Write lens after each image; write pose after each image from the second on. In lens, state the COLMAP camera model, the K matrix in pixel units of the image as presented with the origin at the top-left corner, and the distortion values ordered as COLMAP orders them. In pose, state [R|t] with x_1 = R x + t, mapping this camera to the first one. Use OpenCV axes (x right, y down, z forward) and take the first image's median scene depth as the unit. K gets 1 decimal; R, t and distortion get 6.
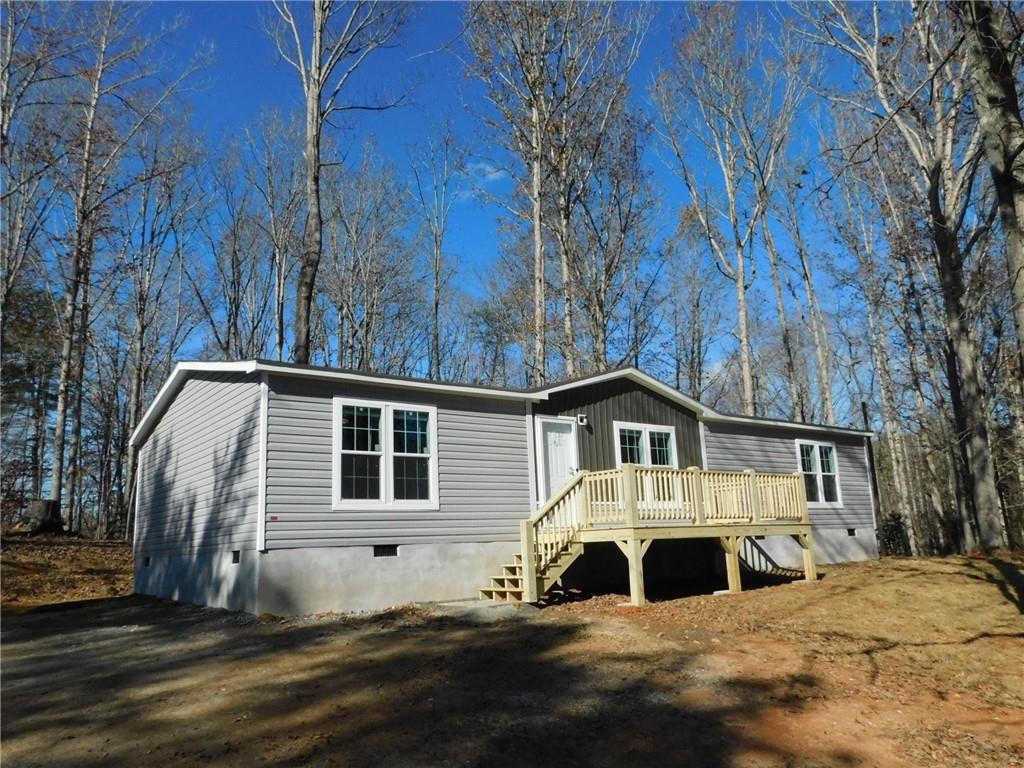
lens RADIAL K [[742.6, 0, 511.7], [0, 742.6, 384.2], [0, 0, 1]] dist [0.014694, 0.001570]
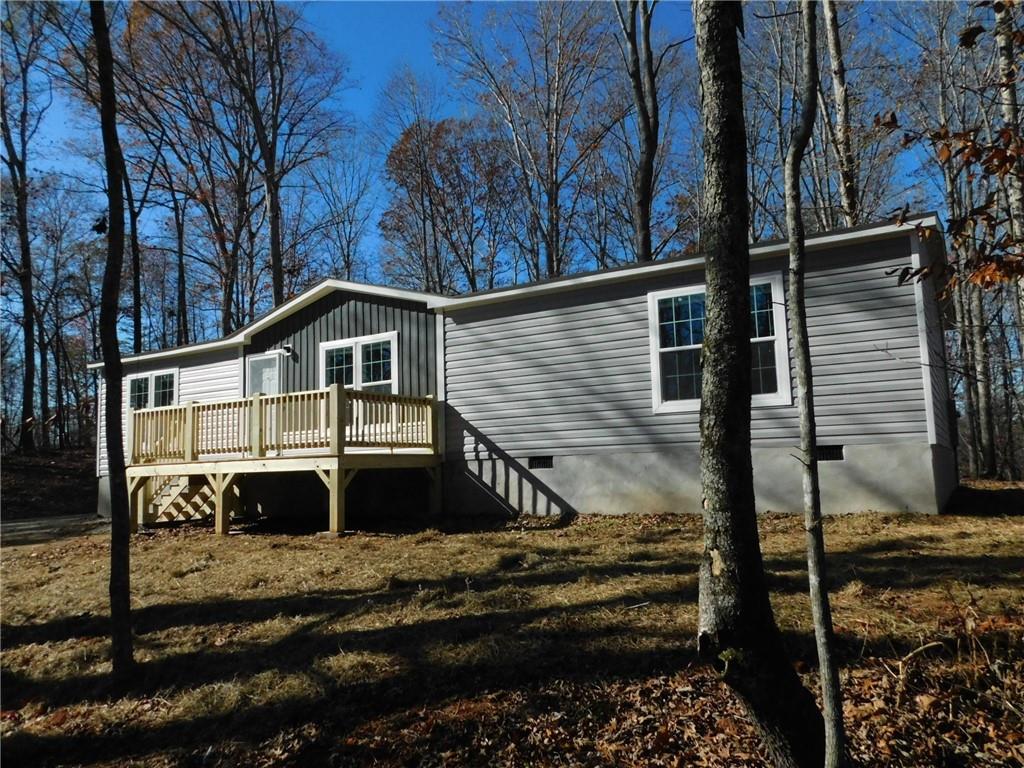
lens RADIAL K [[809.9, 0, 511.4], [0, 809.9, 382.0], [0, 0, 1]] dist [-0.000682, -0.000294]
pose [[0.326717, -0.065511, -0.942849, 1.114536], [0.222266, 0.974942, 0.009279, 0.134525], [0.918615, -0.212595, 0.333091, 0.836509]]
